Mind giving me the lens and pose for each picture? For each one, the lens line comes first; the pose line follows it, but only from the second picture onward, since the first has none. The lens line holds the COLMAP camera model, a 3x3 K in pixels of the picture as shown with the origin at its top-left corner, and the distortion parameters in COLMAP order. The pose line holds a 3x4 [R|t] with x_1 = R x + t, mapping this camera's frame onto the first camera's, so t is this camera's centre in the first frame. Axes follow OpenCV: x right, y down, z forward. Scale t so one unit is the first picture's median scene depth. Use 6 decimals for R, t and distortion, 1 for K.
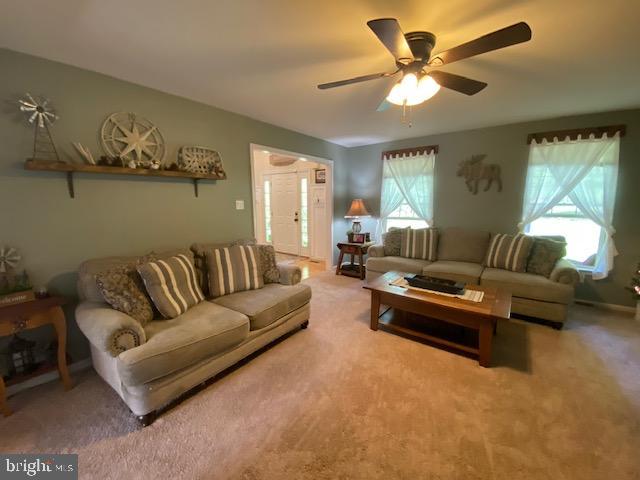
lens RADIAL K [[258.8, 0, 319.2], [0, 258.8, 240.7], [0, 0, 1]] dist [0.031870, -0.027806]
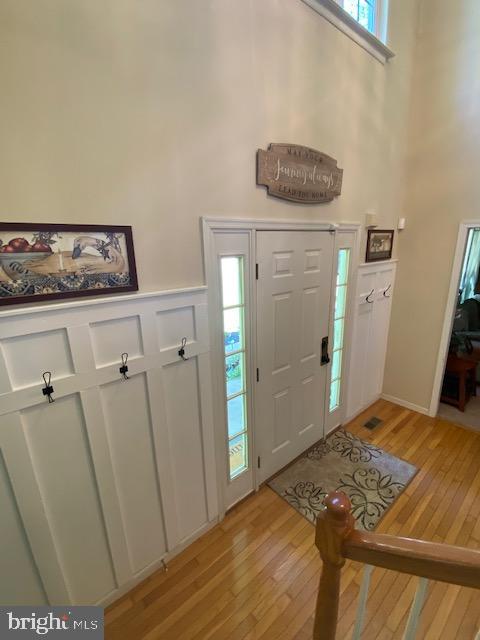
lens RADIAL K [[281.1, 0, 239.0], [0, 281.1, 320.2], [0, 0, 1]] dist [0.037554, -0.033217]
pose [[0.225068, -0.259120, 0.939255, -0.773363], [0.176864, 0.958839, 0.222142, -0.392275], [-0.958156, 0.116123, 0.261633, 1.583963]]
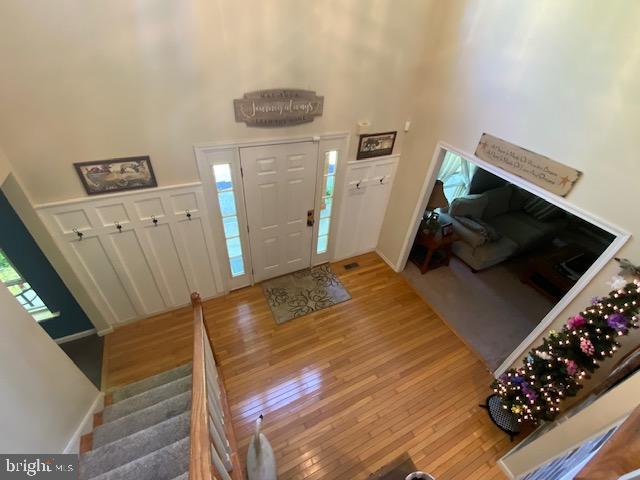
lens RADIAL K [[281.1, 0, 320.0], [0, 281.1, 240.0], [0, 0, 1]] dist [0.037554, -0.033217]
pose [[0.448915, -0.531405, 0.718390, -0.851036], [0.066322, 0.821548, 0.566268, -0.624091], [-0.891110, -0.206561, 0.404050, 1.142945]]
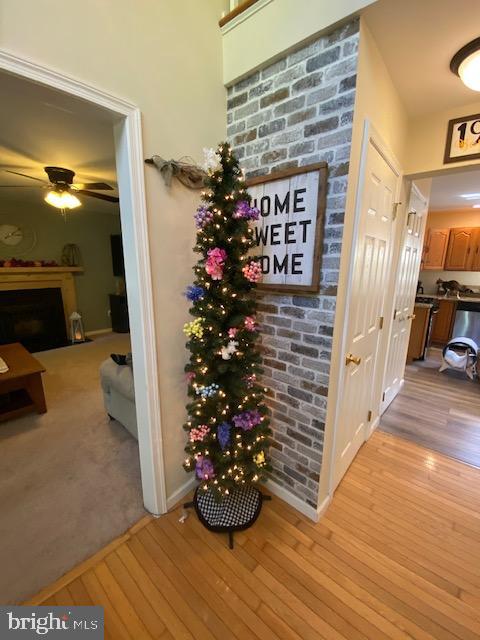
lens RADIAL K [[258.8, 0, 239.0], [0, 258.8, 320.7], [0, 0, 1]] dist [0.031870, -0.027806]
pose [[-0.997219, -0.022844, 0.070940, -0.377769], [0.004412, 0.932100, 0.362175, -0.203554], [-0.074397, 0.361480, -0.929407, 1.186982]]
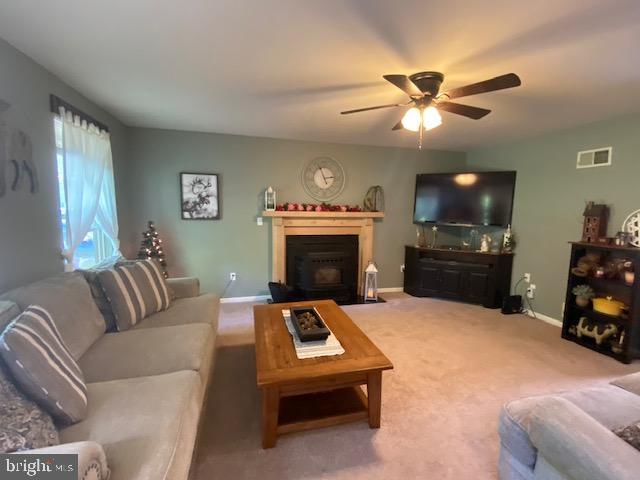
lens RADIAL K [[281.1, 0, 320.0], [0, 281.1, 240.0], [0, 0, 1]] dist [0.037554, -0.033217]
pose [[-0.786145, -0.074983, 0.613476, -0.046129], [0.086104, 0.969645, 0.228854, -0.169289], [-0.612015, 0.232735, -0.755826, 1.039688]]
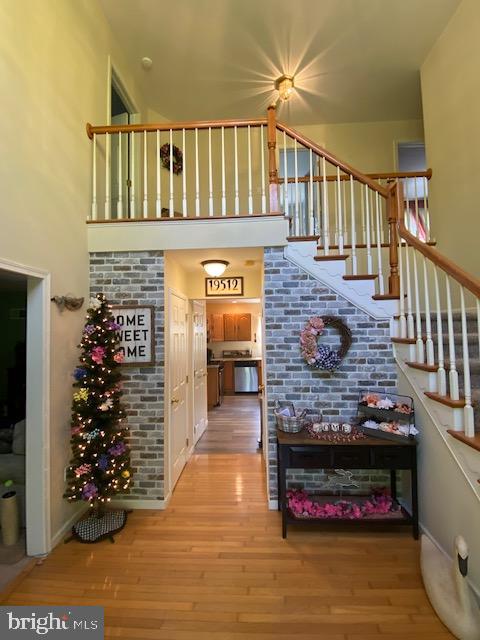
lens RADIAL K [[281.1, 0, 239.0], [0, 281.1, 320.2], [0, 0, 1]] dist [0.037554, -0.033217]
pose [[-0.827050, -0.004568, -0.562110, -0.240773], [-0.066683, 0.993703, 0.090037, -0.299392], [0.558159, 0.111949, -0.822147, 1.520169]]
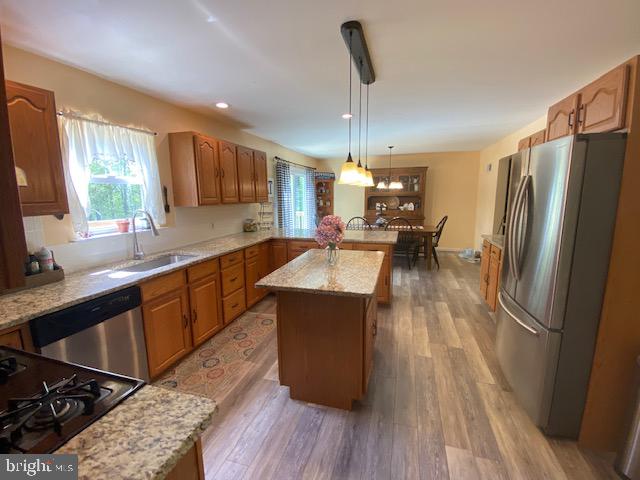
lens RADIAL K [[281.1, 0, 320.0], [0, 281.1, 240.0], [0, 0, 1]] dist [0.037554, -0.033217]
pose [[0.345042, 0.148749, -0.926725, -0.801412], [-0.138196, 0.984652, 0.106594, -0.056791], [0.928358, 0.091290, 0.360303, 0.240610]]
